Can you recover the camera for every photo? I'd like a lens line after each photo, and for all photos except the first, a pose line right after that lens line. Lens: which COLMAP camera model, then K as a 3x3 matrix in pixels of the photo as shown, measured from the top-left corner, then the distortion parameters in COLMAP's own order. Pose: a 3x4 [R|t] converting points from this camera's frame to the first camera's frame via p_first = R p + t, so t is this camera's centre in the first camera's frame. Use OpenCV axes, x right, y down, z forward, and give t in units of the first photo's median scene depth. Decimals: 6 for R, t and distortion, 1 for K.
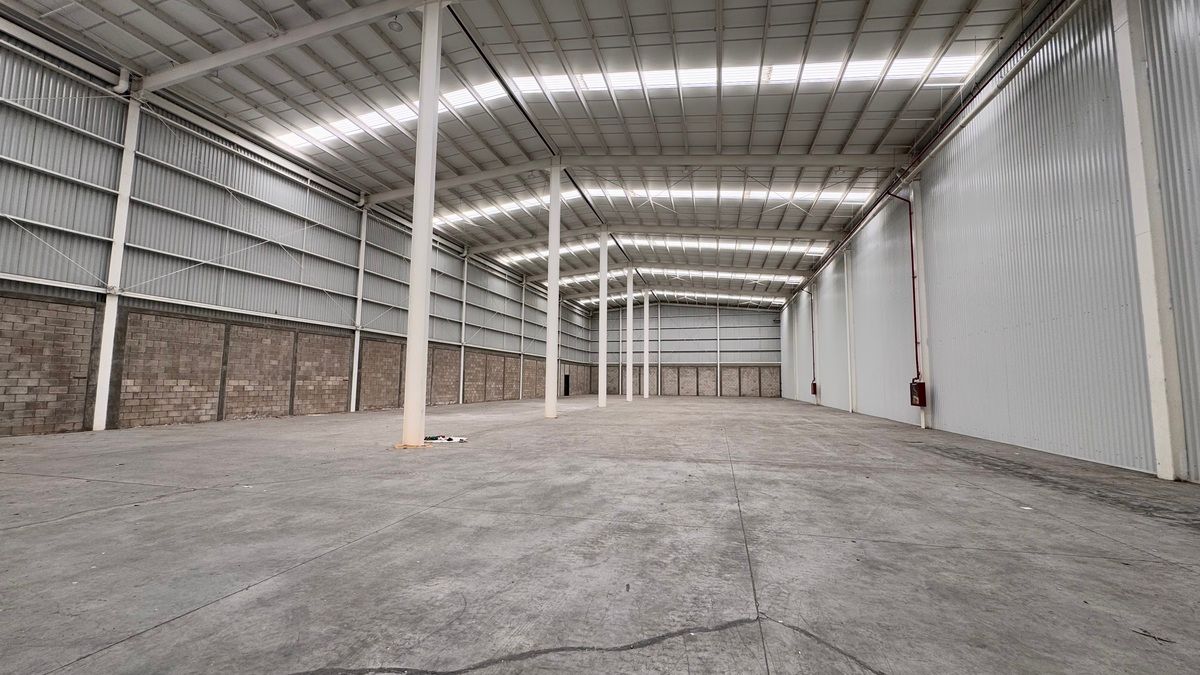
lens RADIAL K [[478.8, 0, 600.5], [0, 478.8, 338.0], [0, 0, 1]] dist [-0.003502, 0.000075]
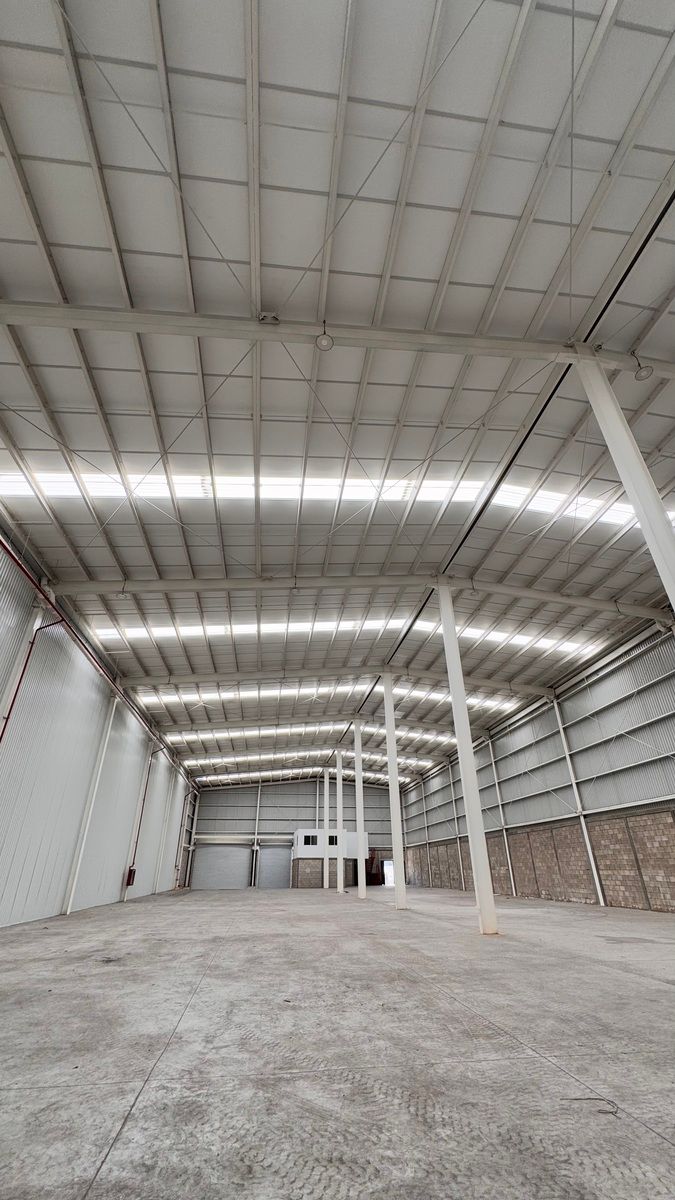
lens RADIAL K [[478.8, 0, 335.9], [0, 478.8, 600.3], [0, 0, 1]] dist [-0.003502, 0.000075]
pose [[-0.931412, -0.179009, -0.316903, 0.546276], [0.033795, 0.824396, -0.565004, 0.218167], [0.362394, -0.536961, -0.761803, 2.364992]]
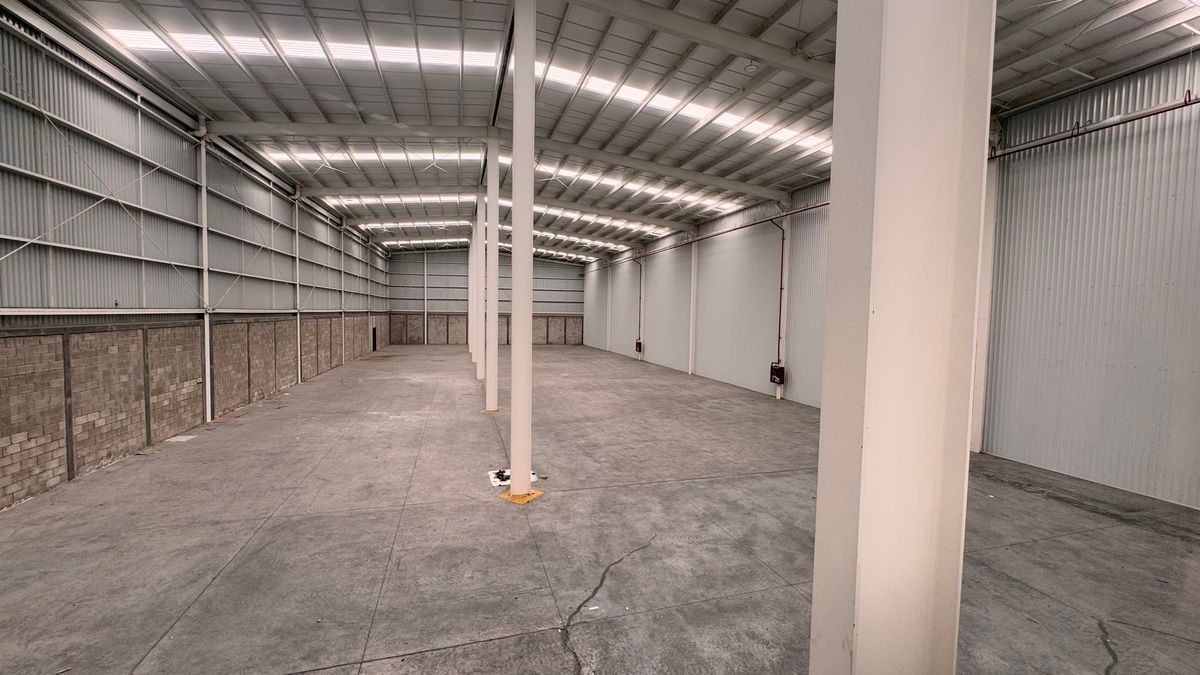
lens RADIAL K [[478.8, 0, 600.6], [0, 478.8, 340.1], [0, 0, 1]] dist [-0.003502, 0.000075]
pose [[0.863645, -0.024483, 0.503505, -0.372612], [-0.054780, 0.988347, 0.142021, -0.118296], [-0.501115, -0.150238, 0.852240, 0.068514]]
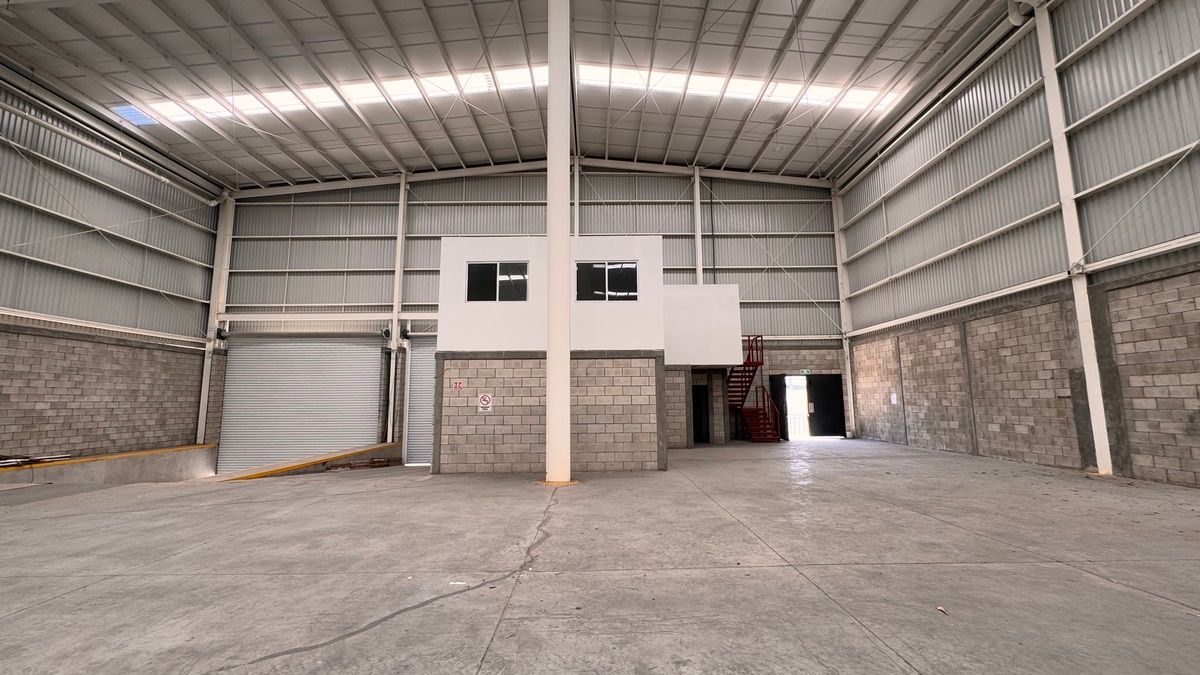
lens RADIAL K [[478.8, 0, 599.3], [0, 478.8, 340.9], [0, 0, 1]] dist [-0.003502, 0.000075]
pose [[-0.969898, -0.031194, -0.241506, -0.229887], [0.022902, 0.975681, -0.217998, 0.046500], [0.242433, -0.216967, -0.945596, 0.511832]]
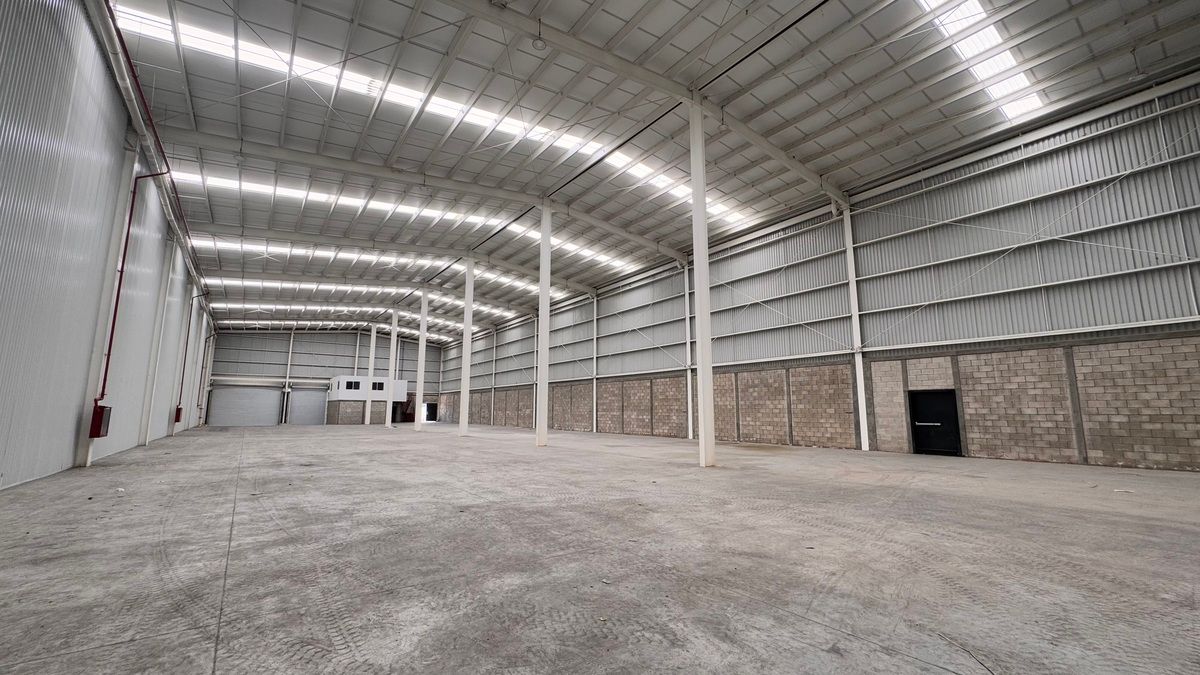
lens RADIAL K [[478.8, 0, 596.9], [0, 478.8, 337.6], [0, 0, 1]] dist [-0.003502, 0.000075]
pose [[-0.647922, -0.122126, -0.751853, 0.784889], [0.064034, 0.974836, -0.213529, 0.231865], [0.759010, -0.186494, -0.623797, 2.482968]]
